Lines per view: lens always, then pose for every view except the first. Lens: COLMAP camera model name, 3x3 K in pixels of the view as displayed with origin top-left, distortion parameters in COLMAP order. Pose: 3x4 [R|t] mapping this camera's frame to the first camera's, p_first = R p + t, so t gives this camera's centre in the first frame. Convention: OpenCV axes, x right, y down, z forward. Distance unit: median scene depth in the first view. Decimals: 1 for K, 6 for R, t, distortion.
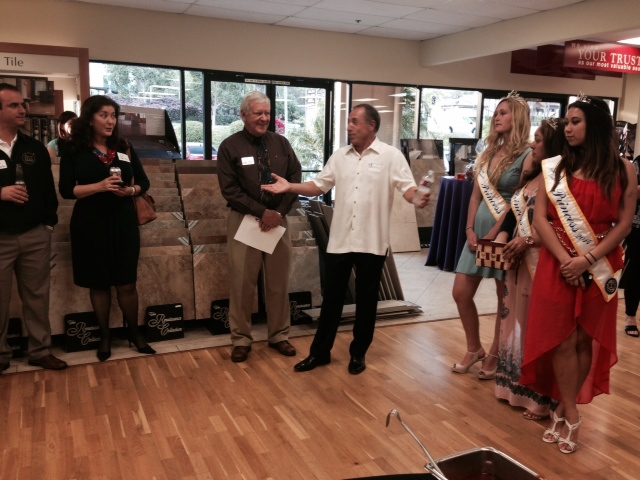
lens RADIAL K [[585.4, 0, 320.0], [0, 585.4, 240.0], [0, 0, 1]] dist [0.125877, -0.195591]
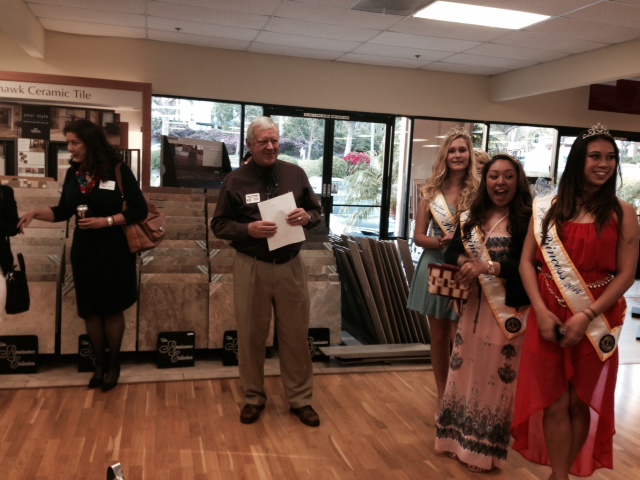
lens RADIAL K [[589.1, 0, 320.0], [0, 589.1, 240.0], [0, 0, 1]] dist [0.129293, -0.225326]
pose [[0.986255, 0.043248, -0.159468, 0.121184], [-0.052745, 0.997047, -0.055812, -0.001986], [0.156583, 0.063457, 0.985624, 0.030128]]
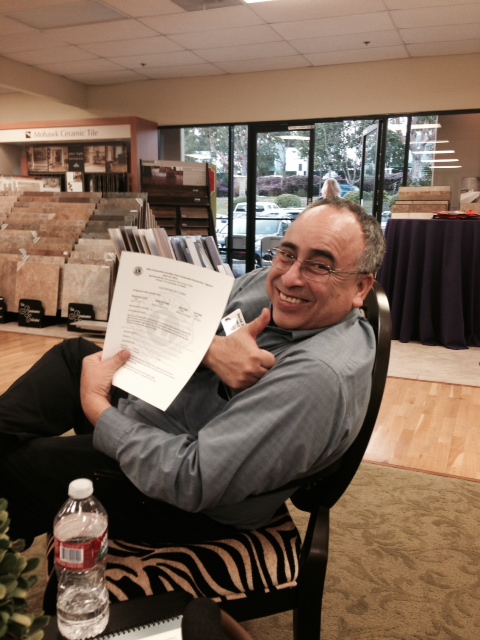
lens RADIAL K [[585.4, 0, 240.0], [0, 585.4, 320.0], [0, 0, 1]] dist [0.125877, -0.195591]
pose [[0.674412, 0.114736, -0.729386, 1.012229], [-0.120787, 0.991689, 0.044315, 0.033674], [0.728409, 0.058213, 0.682665, 0.457817]]
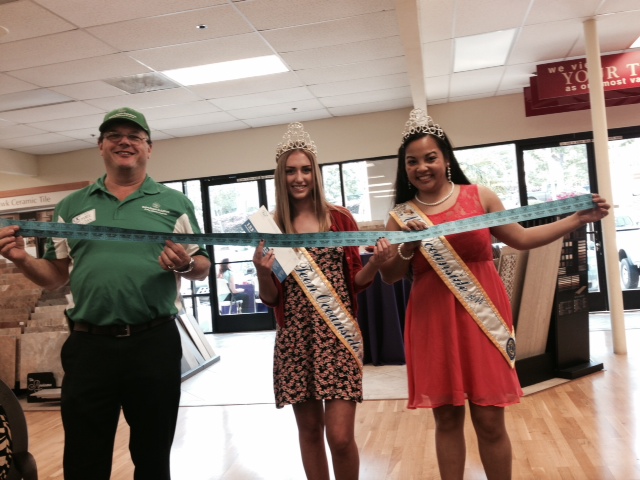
lens RADIAL K [[589.1, 0, 320.0], [0, 589.1, 240.0], [0, 0, 1]] dist [0.129293, -0.225326]
pose [[0.794494, -0.096609, -0.599538, 1.112463], [0.006044, 0.988474, -0.151272, 0.015651], [0.607242, 0.116561, 0.785920, 0.400918]]
